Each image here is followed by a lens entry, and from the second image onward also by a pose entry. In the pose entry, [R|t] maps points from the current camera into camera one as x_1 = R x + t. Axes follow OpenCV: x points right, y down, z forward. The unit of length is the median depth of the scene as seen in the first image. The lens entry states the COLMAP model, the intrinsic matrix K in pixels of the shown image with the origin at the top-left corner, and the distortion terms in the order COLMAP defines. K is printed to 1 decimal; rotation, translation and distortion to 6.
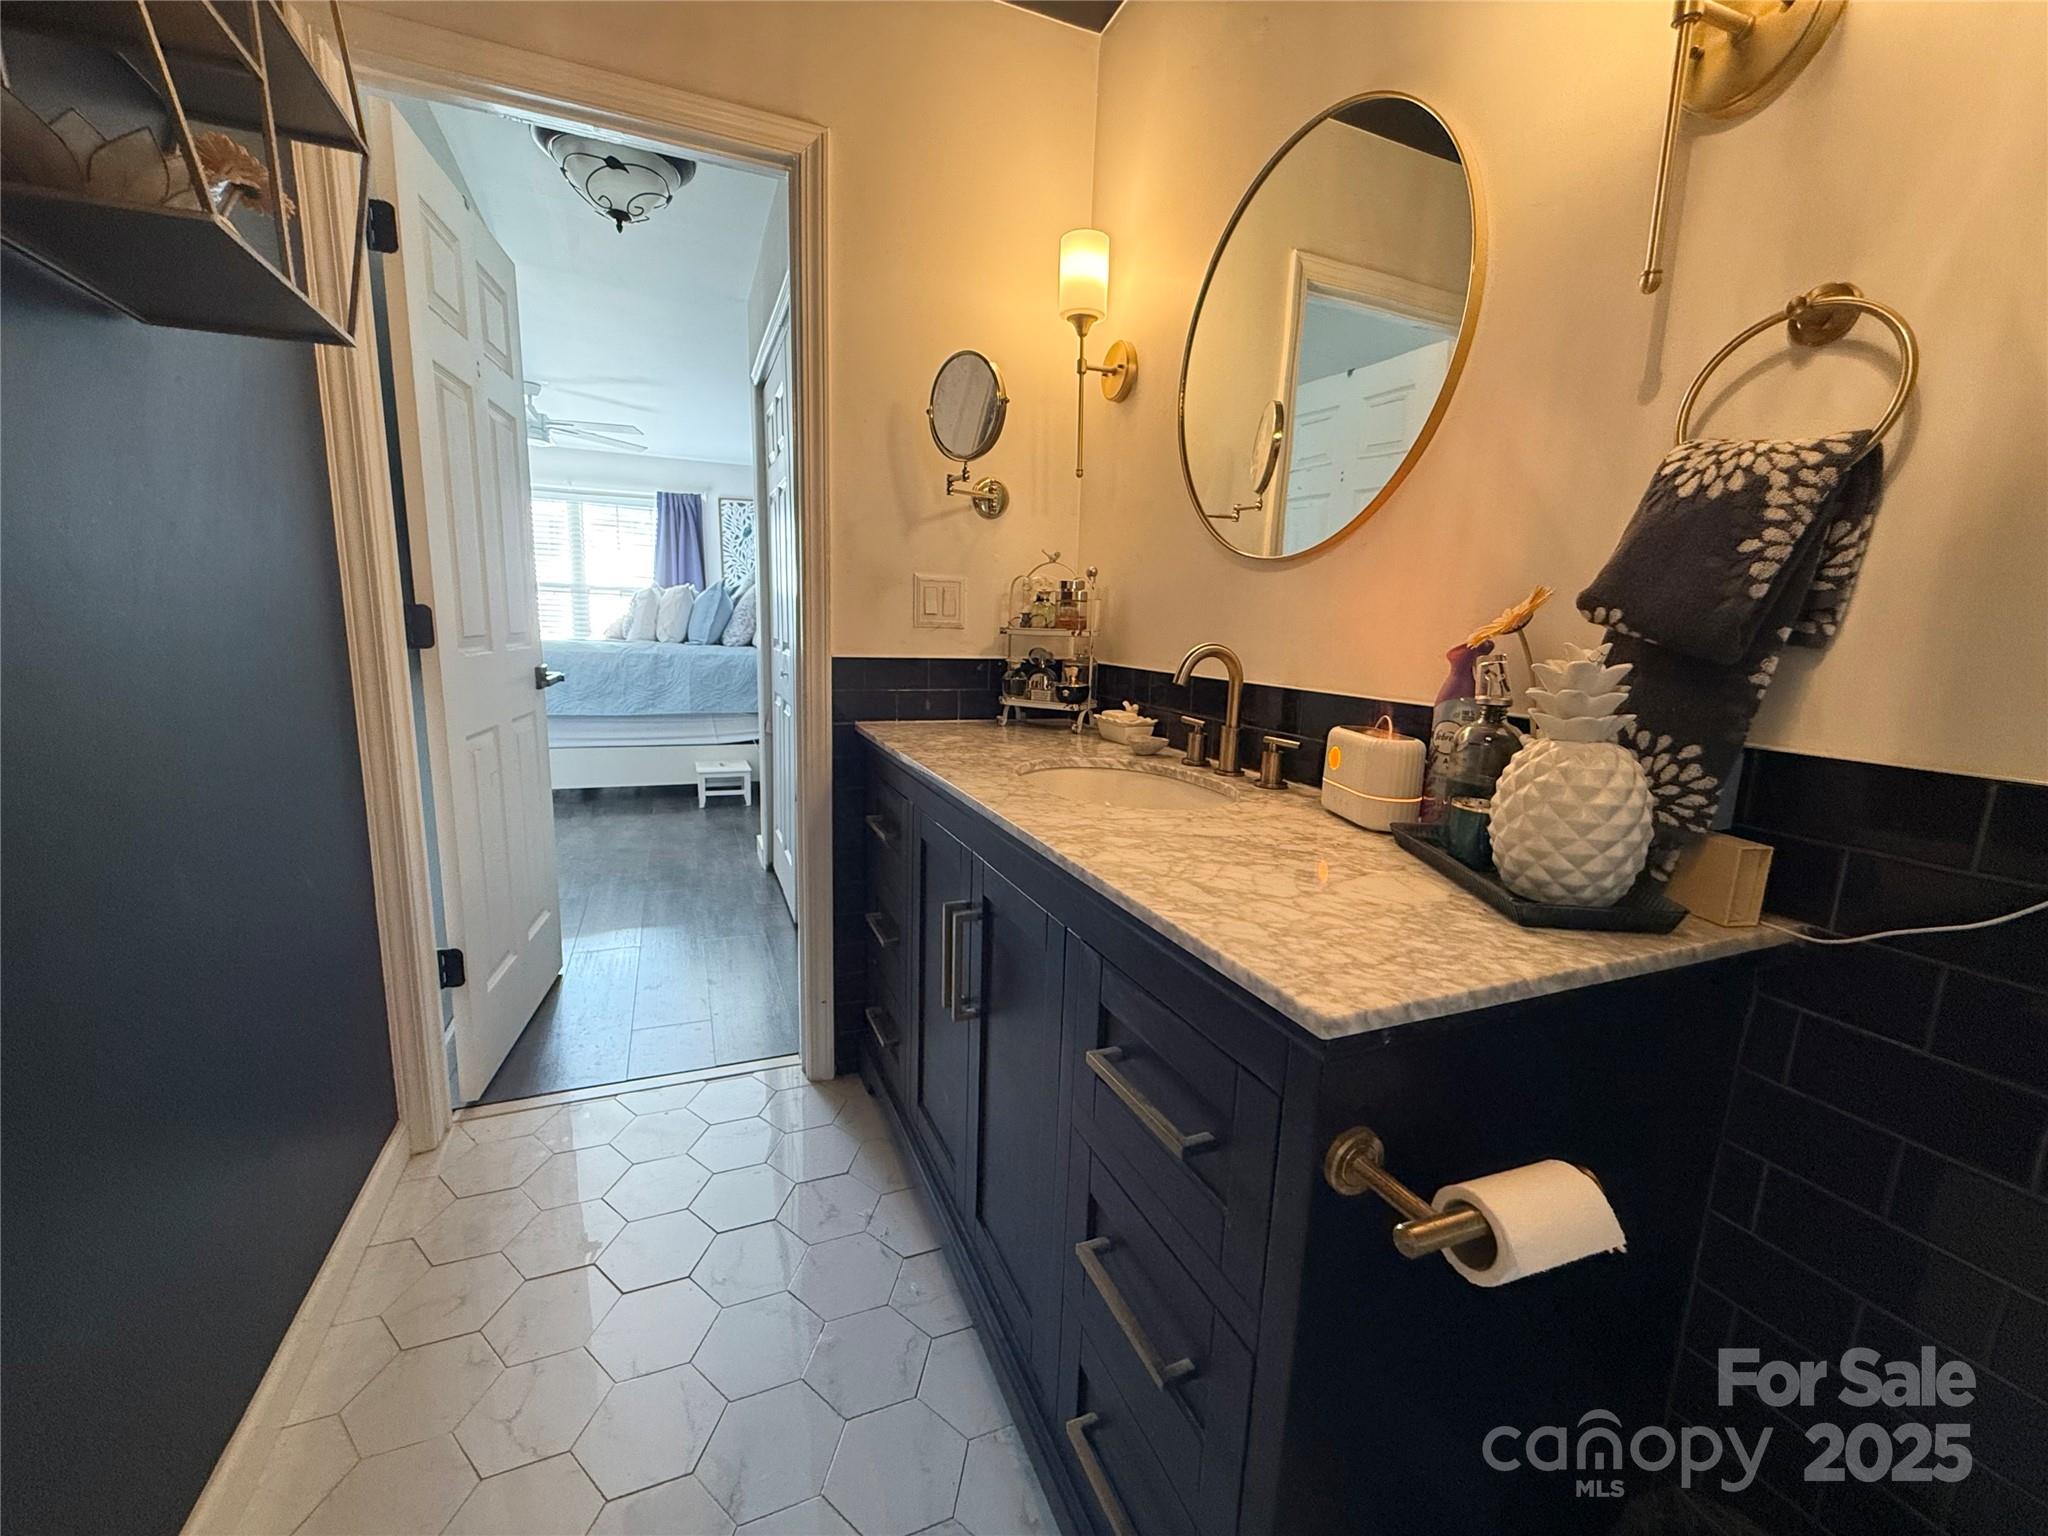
lens RADIAL K [[817.4, 0, 1019.8], [0, 817.4, 768.6], [0, 0, 1]] dist [-0.000718, 0.000286]
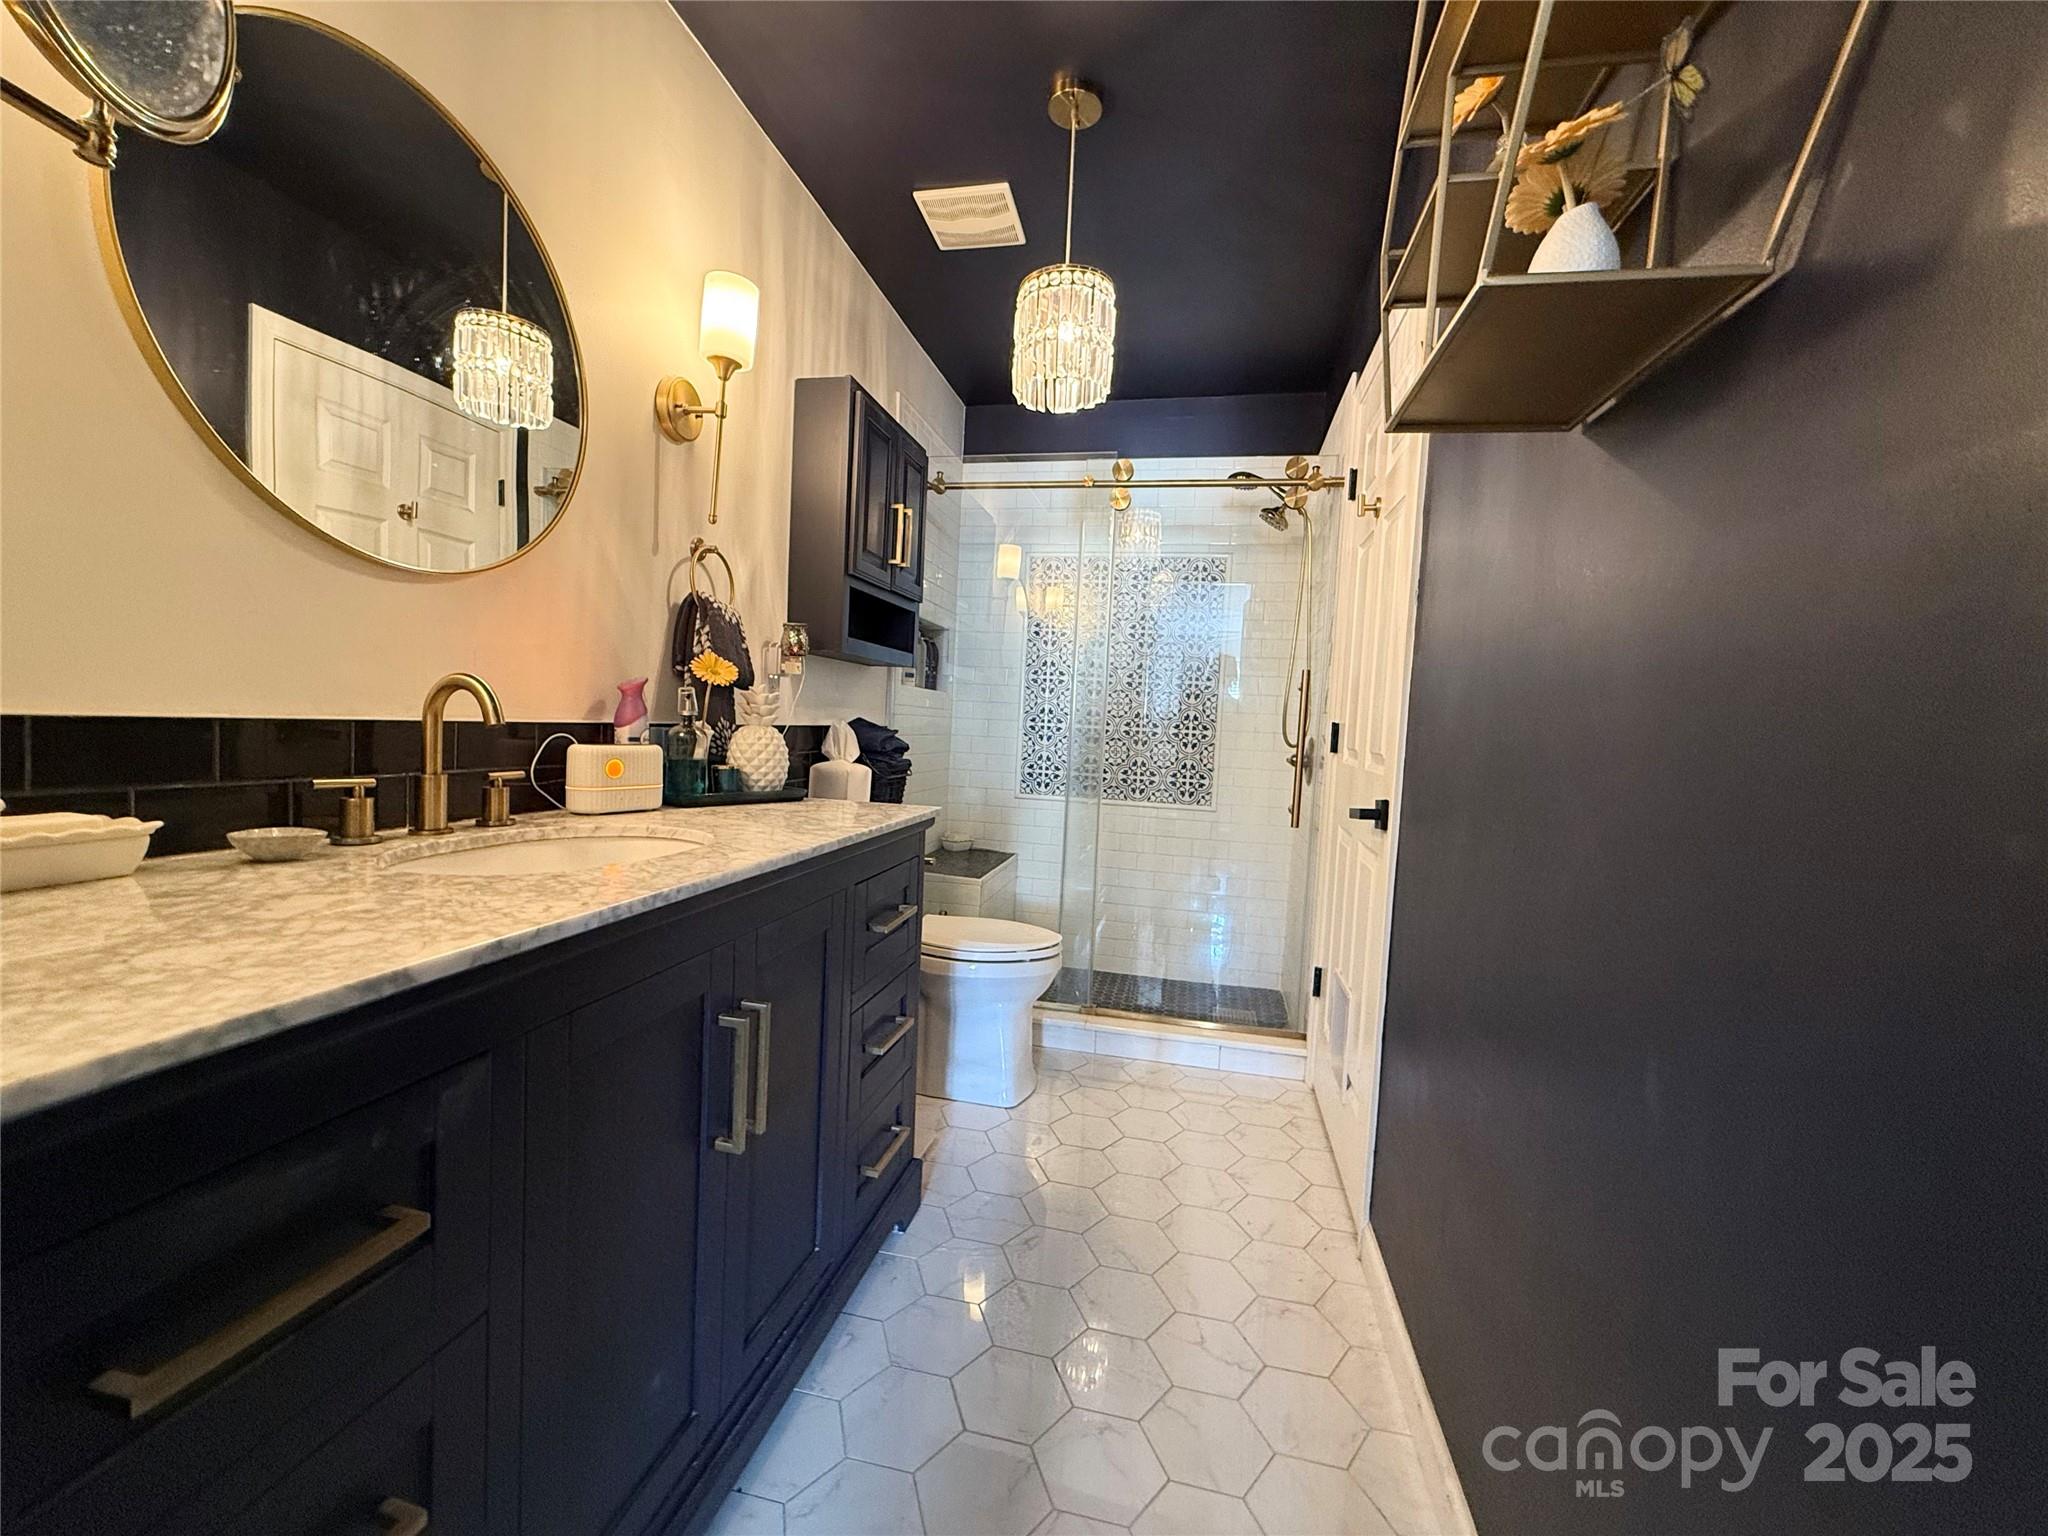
lens RADIAL K [[817.4, 0, 1019.8], [0, 817.4, 768.6], [0, 0, 1]] dist [-0.000718, 0.000286]
pose [[-0.812475, -0.110873, 0.572356, -0.740680], [0.026663, 0.973656, 0.226459, -0.246198], [-0.582386, 0.199253, -0.788115, 1.415937]]
